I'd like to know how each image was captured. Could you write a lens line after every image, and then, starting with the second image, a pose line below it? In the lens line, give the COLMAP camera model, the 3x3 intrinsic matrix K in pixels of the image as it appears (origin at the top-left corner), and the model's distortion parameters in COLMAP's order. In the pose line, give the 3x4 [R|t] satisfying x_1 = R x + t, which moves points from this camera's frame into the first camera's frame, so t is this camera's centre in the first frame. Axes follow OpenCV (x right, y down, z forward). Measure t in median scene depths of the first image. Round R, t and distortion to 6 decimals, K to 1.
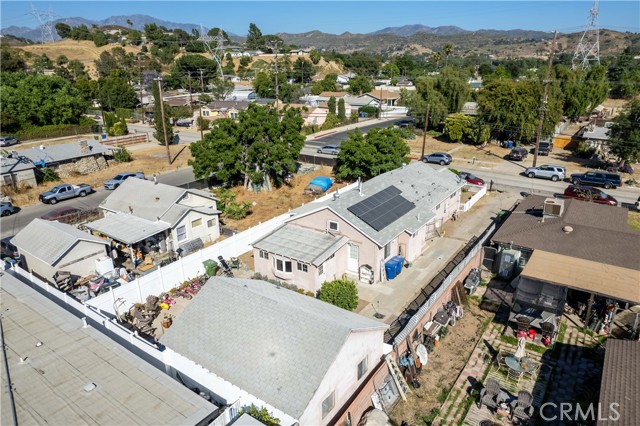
lens RADIAL K [[433.0, 0, 320.0], [0, 433.0, 213.0], [0, 0, 1]] dist [-0.078275, 0.072688]
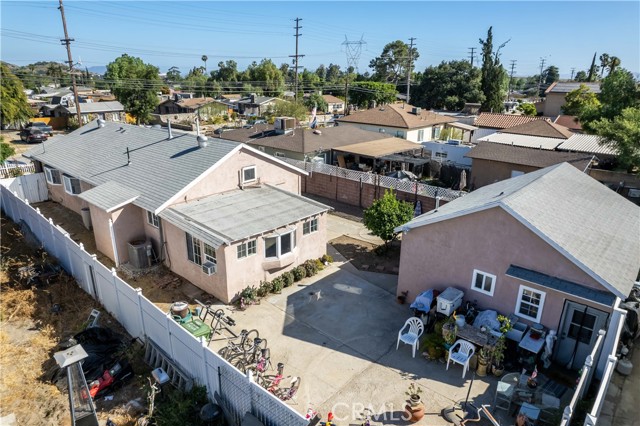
lens RADIAL K [[413.5, 0, 322.8], [0, 413.5, 214.1], [0, 0, 1]] dist [-0.072920, 0.065801]
pose [[0.123089, -0.300712, 0.945739, -0.306771], [0.320737, 0.913895, 0.248843, -0.018981], [-0.939136, 0.272704, 0.208940, 0.424285]]
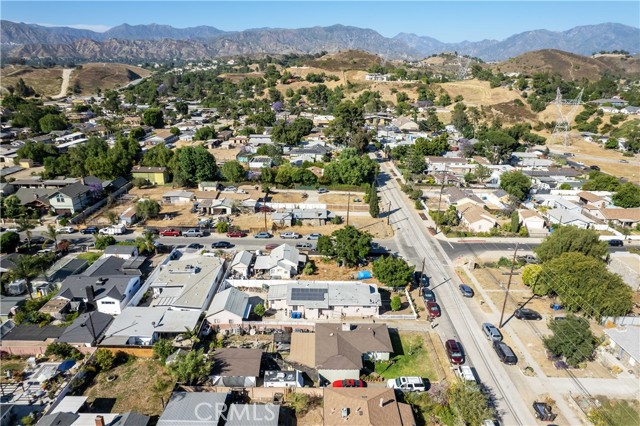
lens RADIAL K [[413.5, 0, 322.8], [0, 413.5, 214.1], [0, 0, 1]] dist [-0.072920, 0.065801]
pose [[0.586208, 0.303506, -0.751162, 1.131474], [-0.301349, 0.942336, 0.145576, -0.506131], [0.752030, 0.141024, 0.643866, -0.365786]]
